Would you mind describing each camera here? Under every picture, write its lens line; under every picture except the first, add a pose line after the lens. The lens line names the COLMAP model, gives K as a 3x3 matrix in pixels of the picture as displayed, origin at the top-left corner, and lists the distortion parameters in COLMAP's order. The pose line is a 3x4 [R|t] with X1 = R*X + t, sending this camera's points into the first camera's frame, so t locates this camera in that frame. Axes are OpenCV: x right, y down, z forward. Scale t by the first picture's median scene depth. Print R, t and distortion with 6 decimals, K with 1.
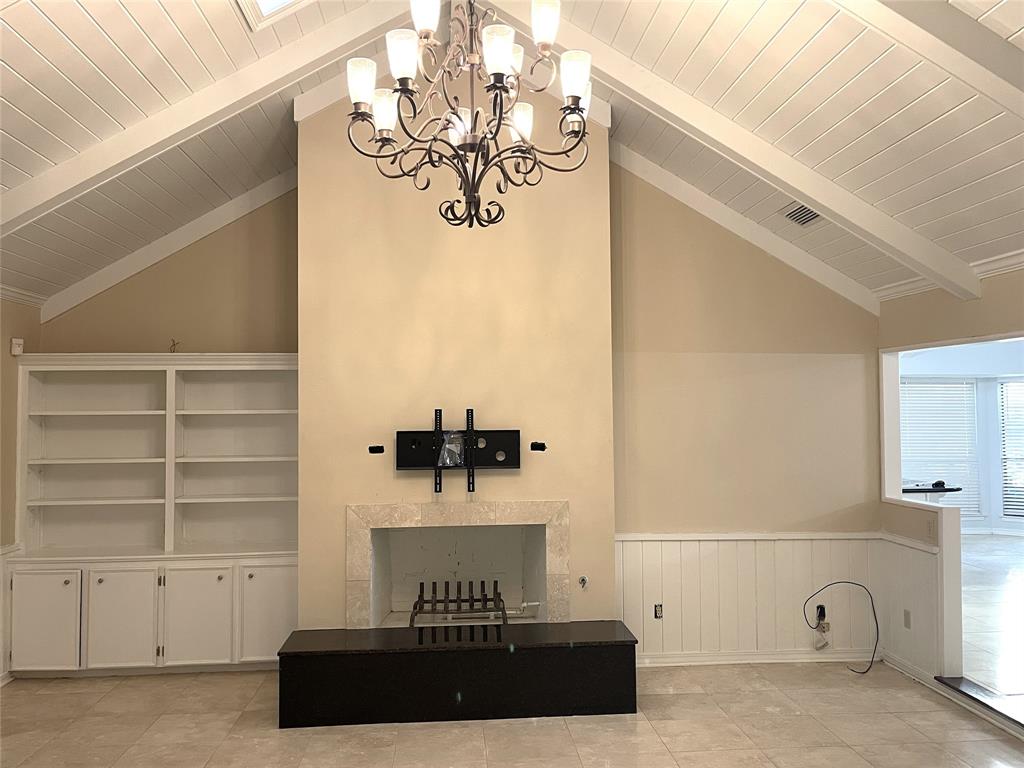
lens RADIAL K [[889.0, 0, 512.0], [0, 889.0, 384.0], [0, 0, 1]] dist [0.062090, -0.003726]
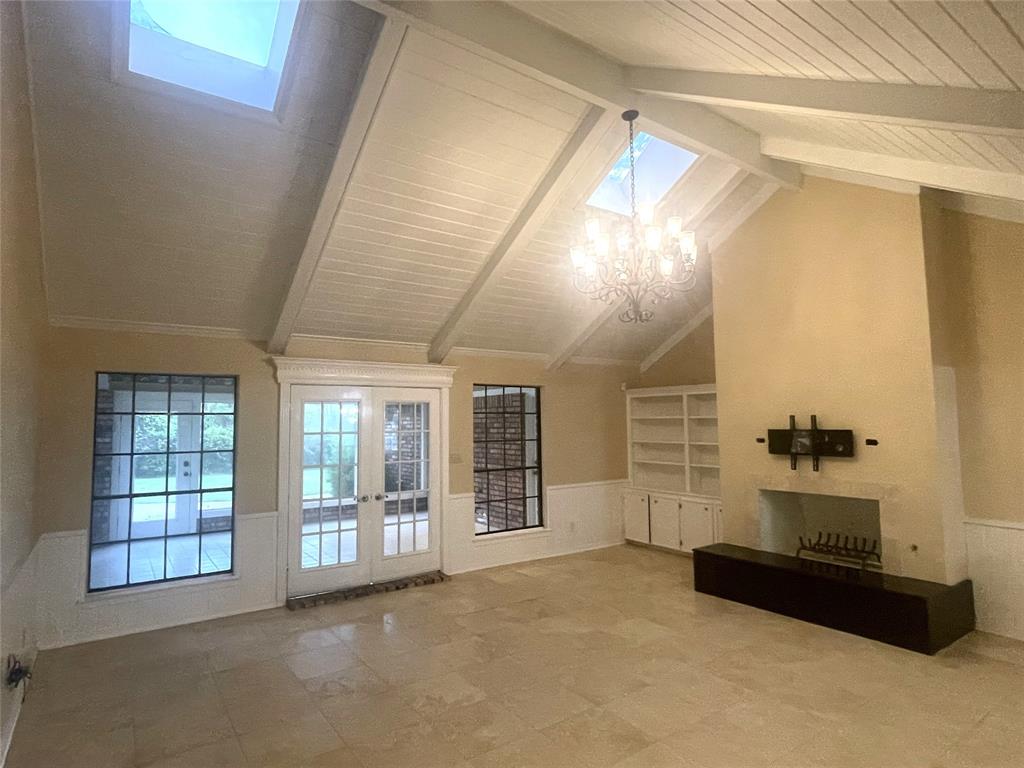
lens RADIAL K [[579.6, 0, 507.6], [0, 579.6, 374.7], [0, 0, 1]] dist [0.023131, -0.000127]
pose [[0.519178, -0.064843, -0.852203, 0.518912], [0.034942, 0.997894, -0.054641, -0.003861], [0.853952, -0.001409, 0.520351, 0.053743]]
